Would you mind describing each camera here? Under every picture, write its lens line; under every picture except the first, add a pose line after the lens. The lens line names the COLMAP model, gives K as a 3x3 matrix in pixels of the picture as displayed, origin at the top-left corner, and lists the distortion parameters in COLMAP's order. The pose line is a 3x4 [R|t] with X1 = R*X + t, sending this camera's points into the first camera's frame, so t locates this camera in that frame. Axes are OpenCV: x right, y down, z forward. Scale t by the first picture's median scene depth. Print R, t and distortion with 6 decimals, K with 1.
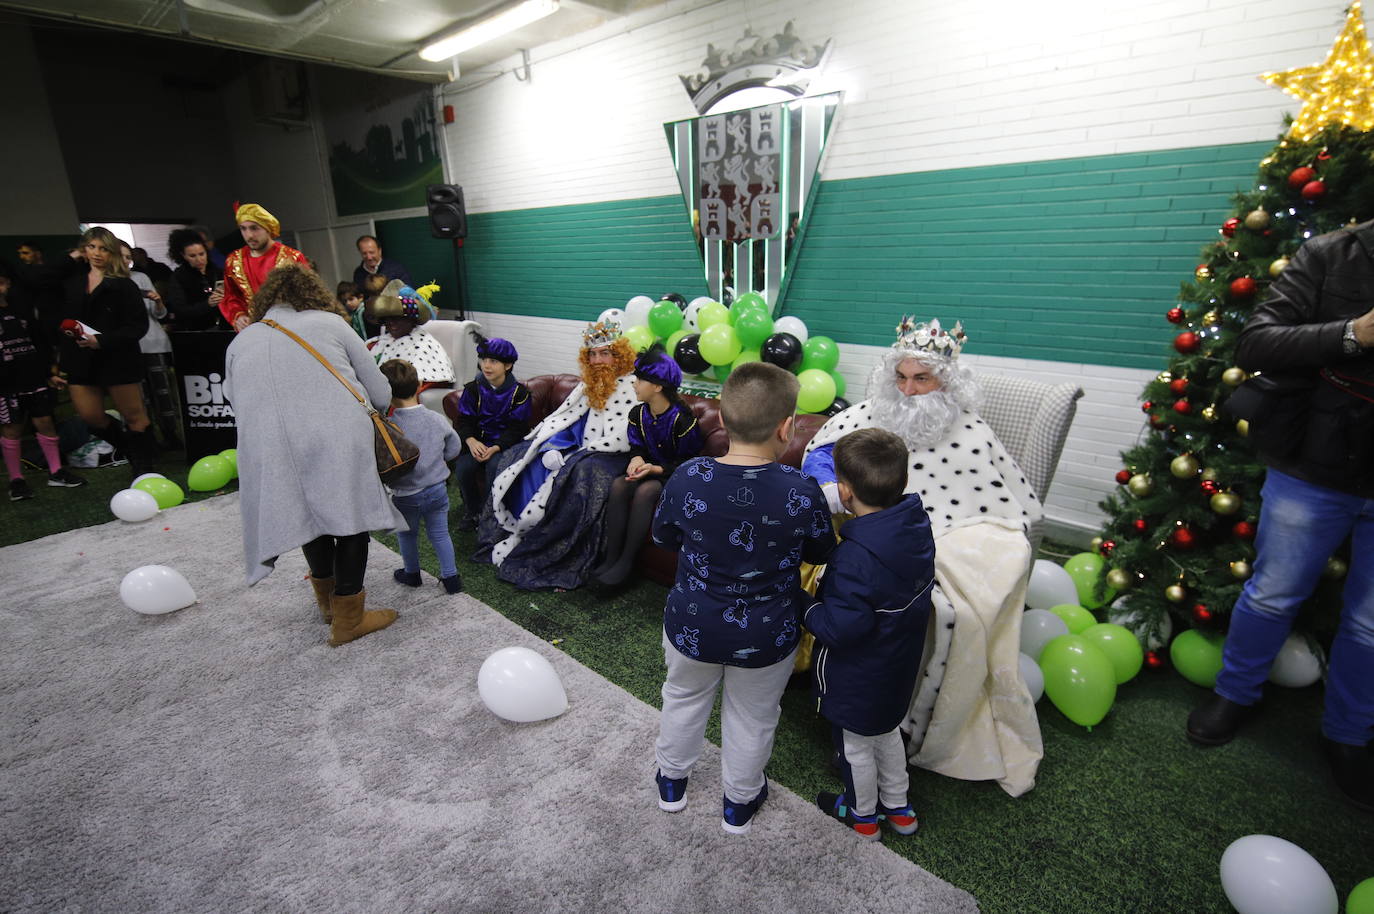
lens RADIAL K [[683.3, 0, 688.8], [0, 683.3, 465.4], [0, 0, 1]] dist [-0.001962, -0.007593]
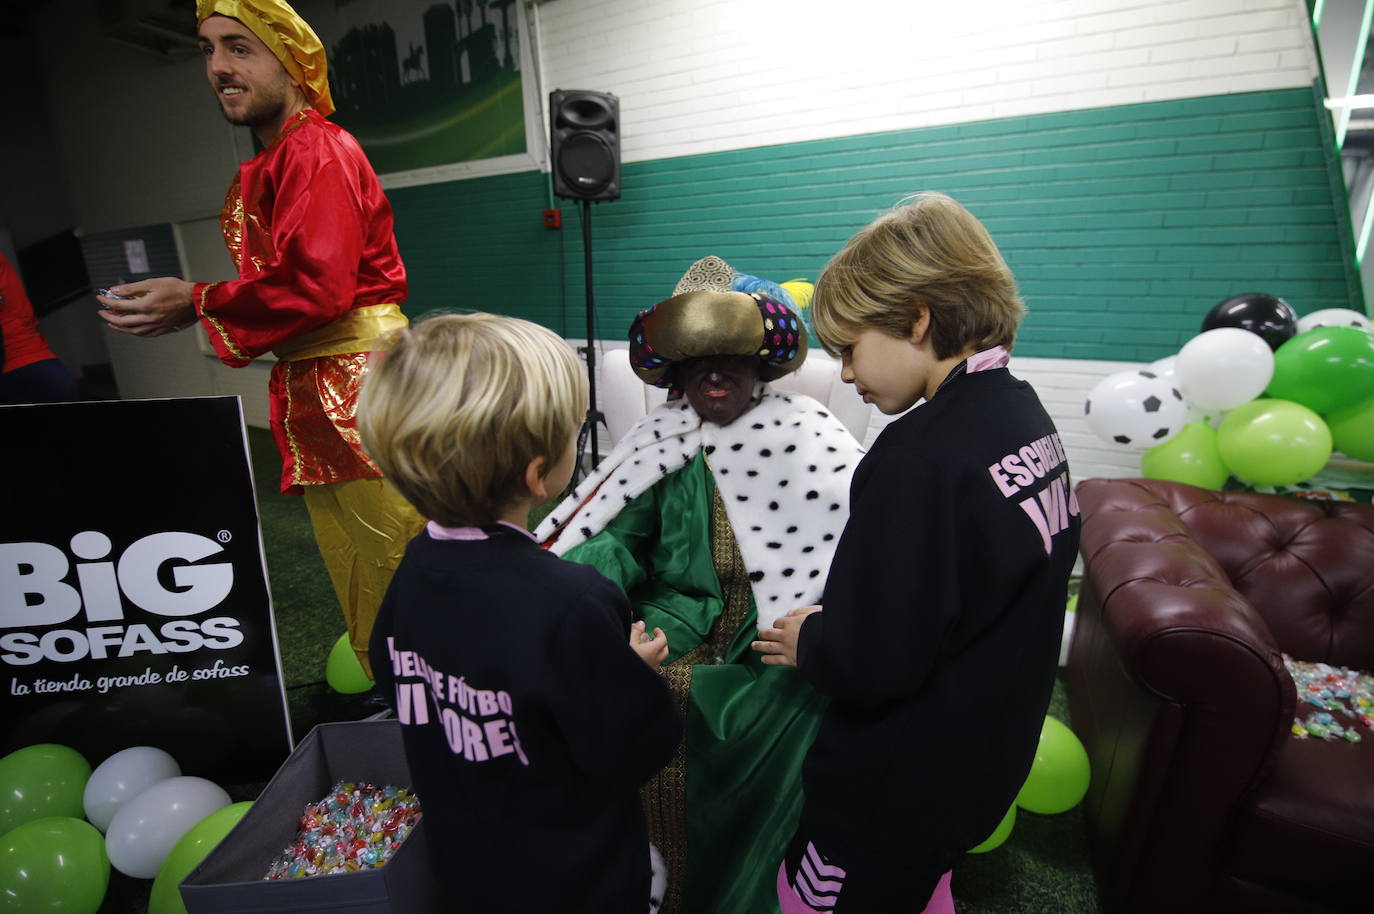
lens RADIAL K [[597.3, 0, 687.4], [0, 597.3, 465.0], [0, 0, 1]] dist [-0.011781, -0.007361]
pose [[0.966791, -0.061303, 0.248106, -0.662694], [0.066936, 0.997654, -0.014322, -0.193191], [-0.246646, 0.030454, 0.968627, 0.896748]]
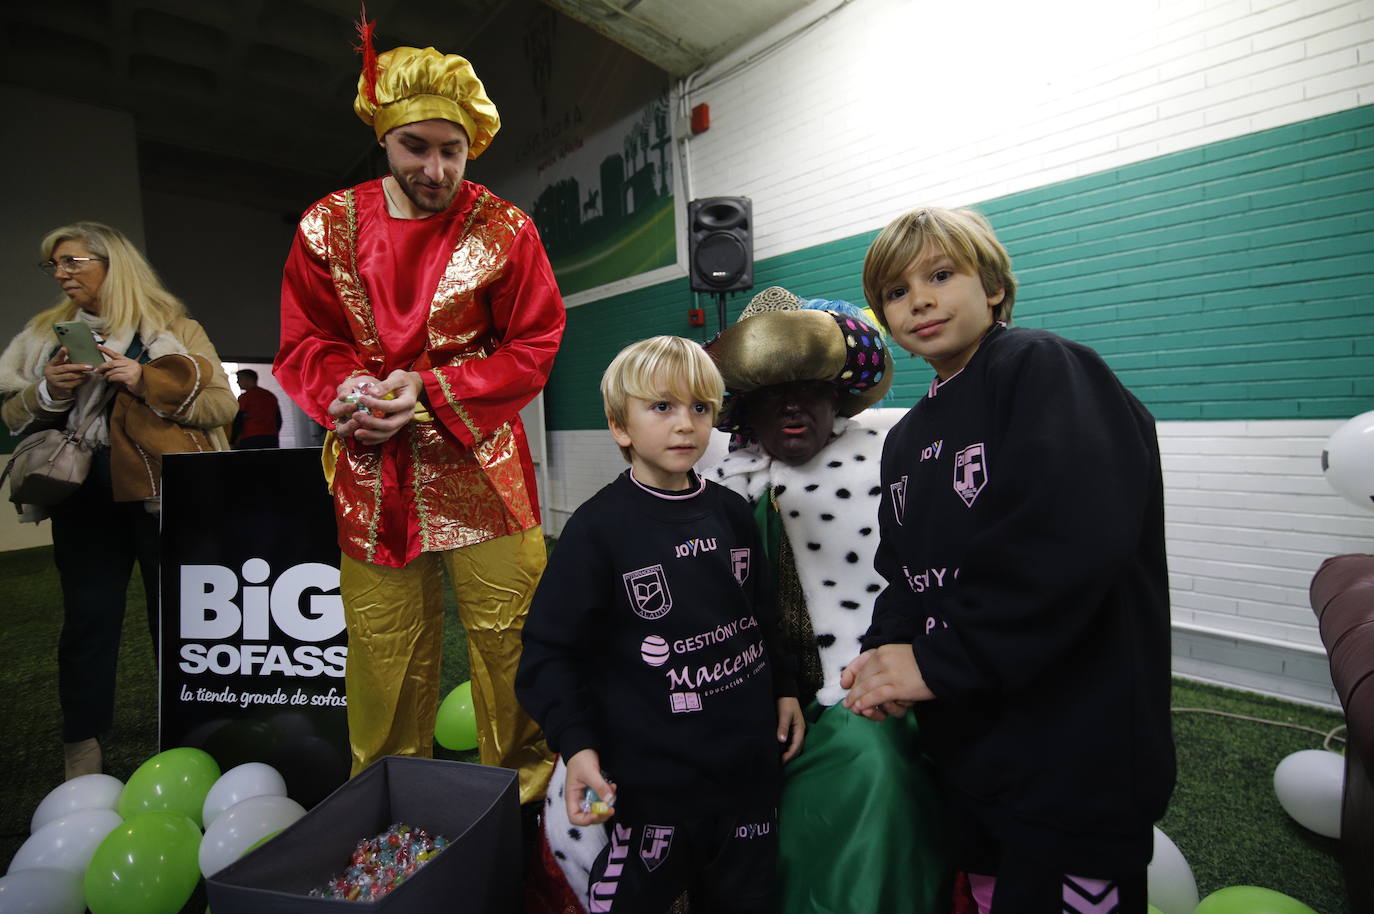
lens RADIAL K [[597.3, 0, 680.7], [0, 597.3, 457.5], [0, 0, 1]] dist [-0.011781, -0.007361]
pose [[0.998639, -0.023015, -0.046799, -0.599900], [0.011890, 0.974201, -0.225367, -0.152484], [0.050778, 0.224504, 0.973149, 0.917414]]
